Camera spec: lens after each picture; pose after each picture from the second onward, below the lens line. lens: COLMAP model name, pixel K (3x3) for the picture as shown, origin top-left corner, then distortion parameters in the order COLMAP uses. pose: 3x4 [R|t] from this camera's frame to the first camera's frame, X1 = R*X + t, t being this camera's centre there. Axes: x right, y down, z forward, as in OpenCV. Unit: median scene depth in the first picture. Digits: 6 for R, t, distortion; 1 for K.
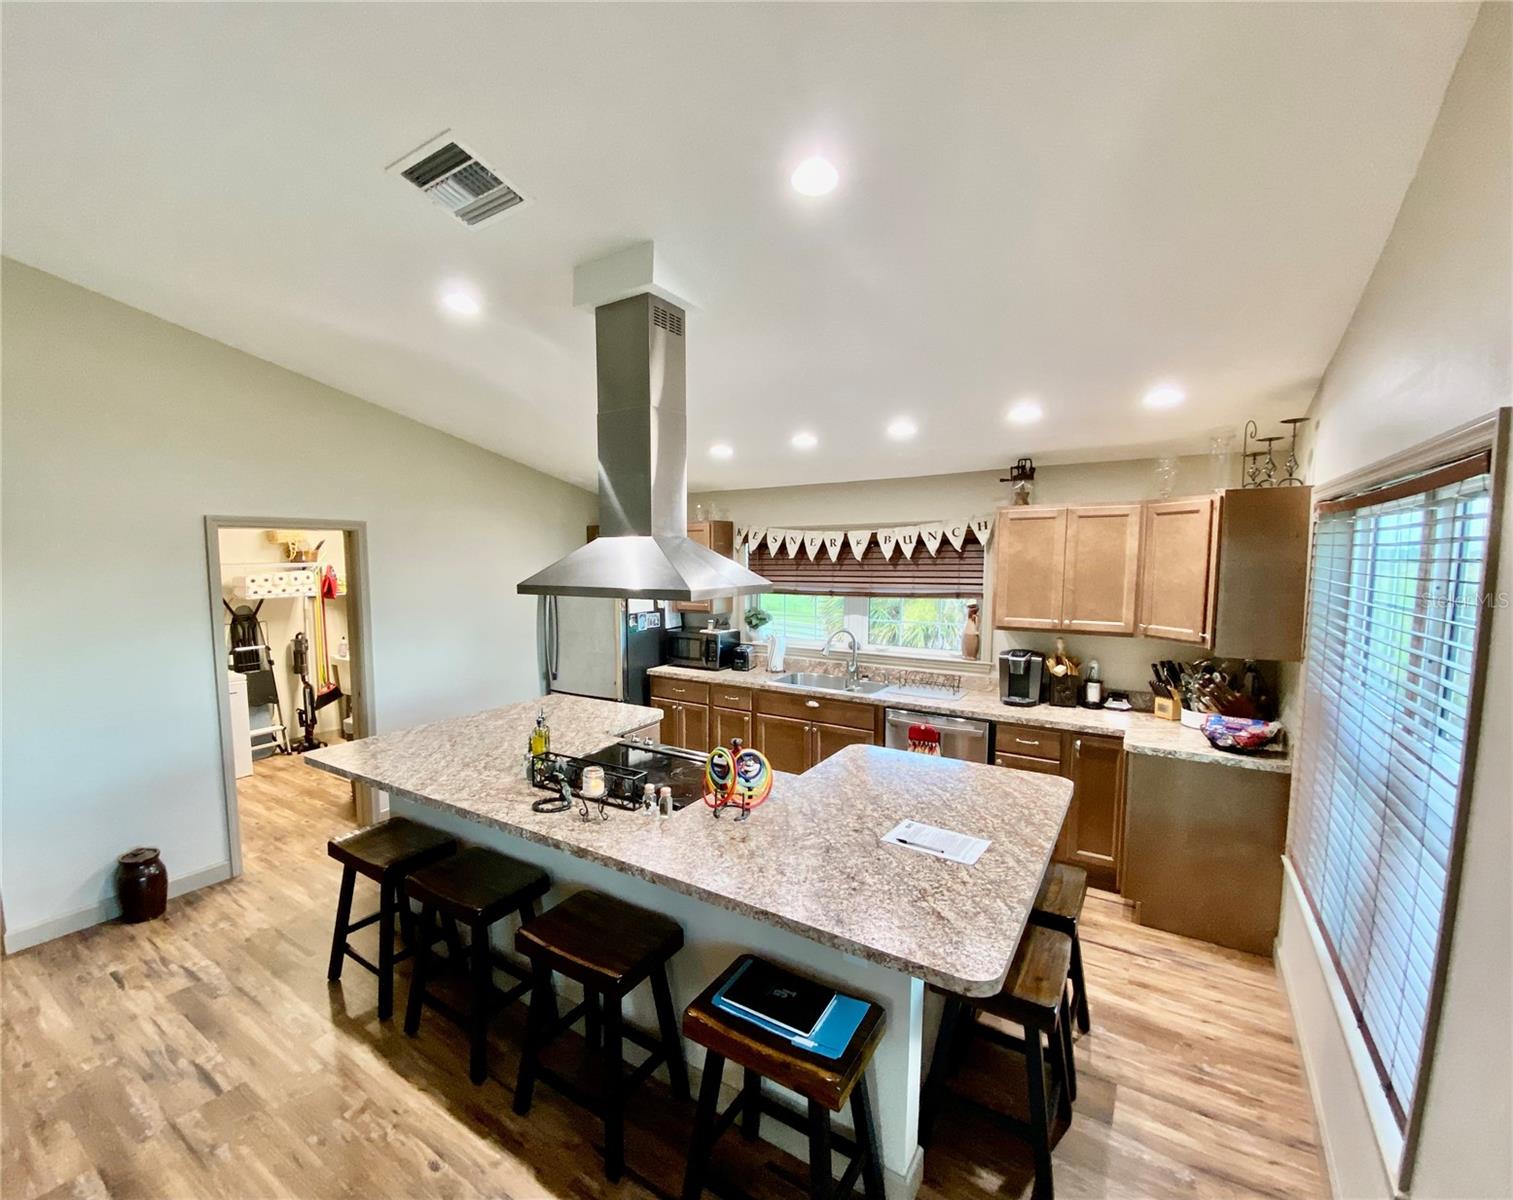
lens RADIAL K [[662.8, 0, 685.6], [0, 662.8, 615.7], [0, 0, 1]] dist [0.004448, -0.000430]
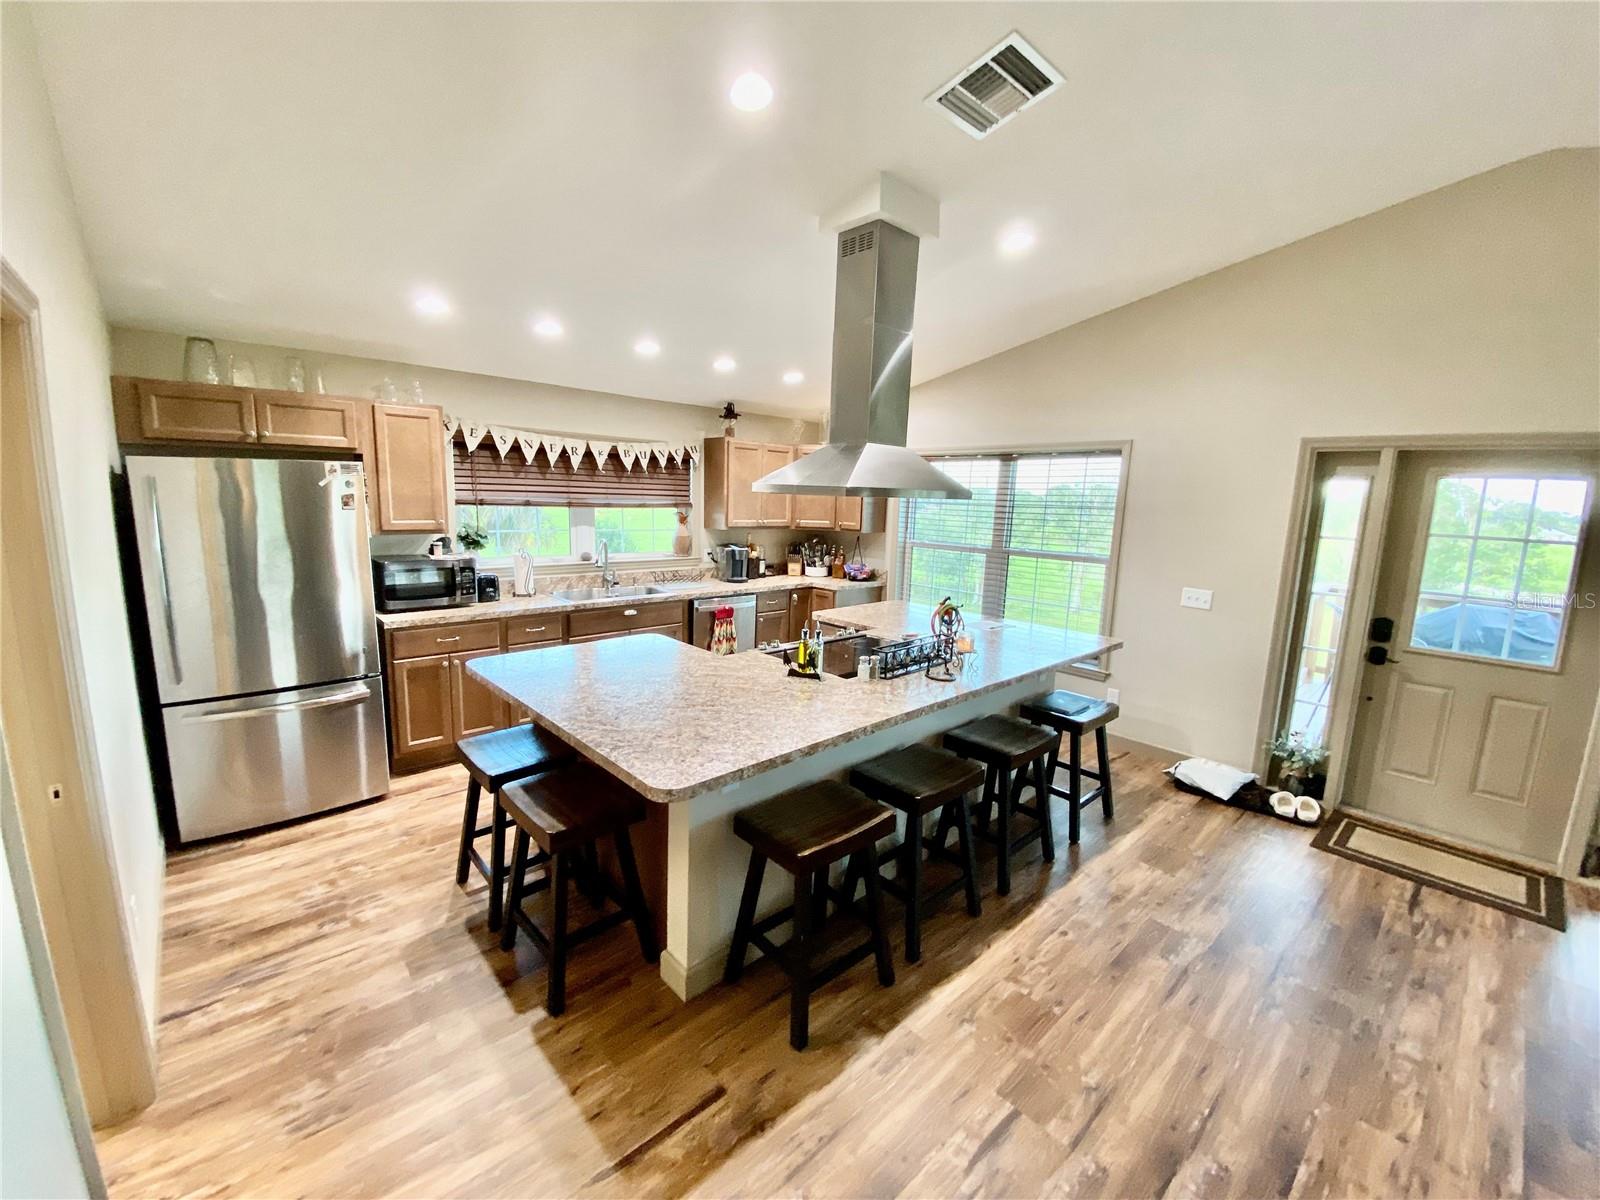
lens RADIAL K [[650.9, 0, 793.0], [0, 650.9, 592.1], [0, 0, 1]] dist [0.008225, -0.014474]
pose [[0.197133, -0.121796, 0.972782, -0.803443], [0.063712, 0.991747, 0.111259, 0.009845], [-0.978304, 0.040045, 0.203266, 0.614481]]
